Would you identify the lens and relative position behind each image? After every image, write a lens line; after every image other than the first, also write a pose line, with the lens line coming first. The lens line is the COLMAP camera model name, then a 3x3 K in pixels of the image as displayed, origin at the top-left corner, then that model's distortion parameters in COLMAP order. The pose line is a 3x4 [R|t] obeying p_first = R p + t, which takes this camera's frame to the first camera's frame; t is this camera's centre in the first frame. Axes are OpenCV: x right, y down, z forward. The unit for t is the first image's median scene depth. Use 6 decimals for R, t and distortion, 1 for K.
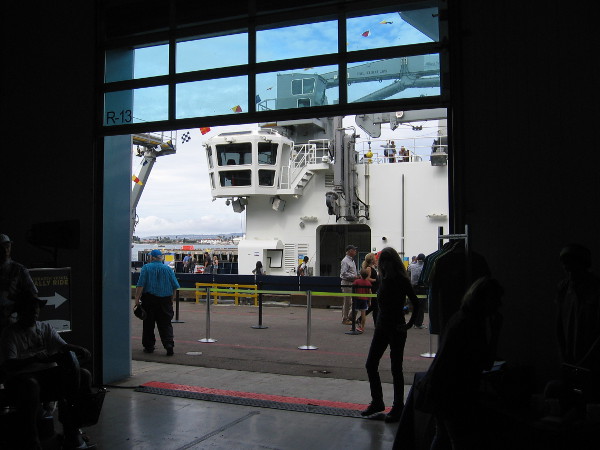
lens RADIAL K [[613.3, 0, 300.0], [0, 613.3, 225.0], [0, 0, 1]] dist [-0.109606, -0.002761]
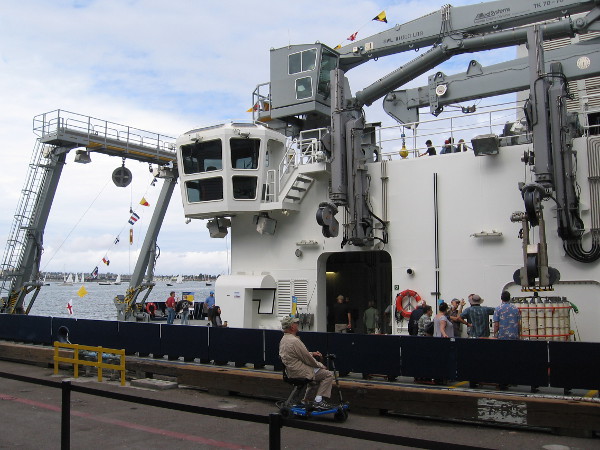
lens RADIAL K [[613.3, 0, 300.0], [0, 613.3, 225.0], [0, 0, 1]] dist [-0.109606, -0.002761]
pose [[0.974841, -0.023943, -0.221611, 0.164858], [0.009991, 0.997908, -0.063866, 0.012782], [0.222677, 0.060045, 0.973041, 0.321984]]
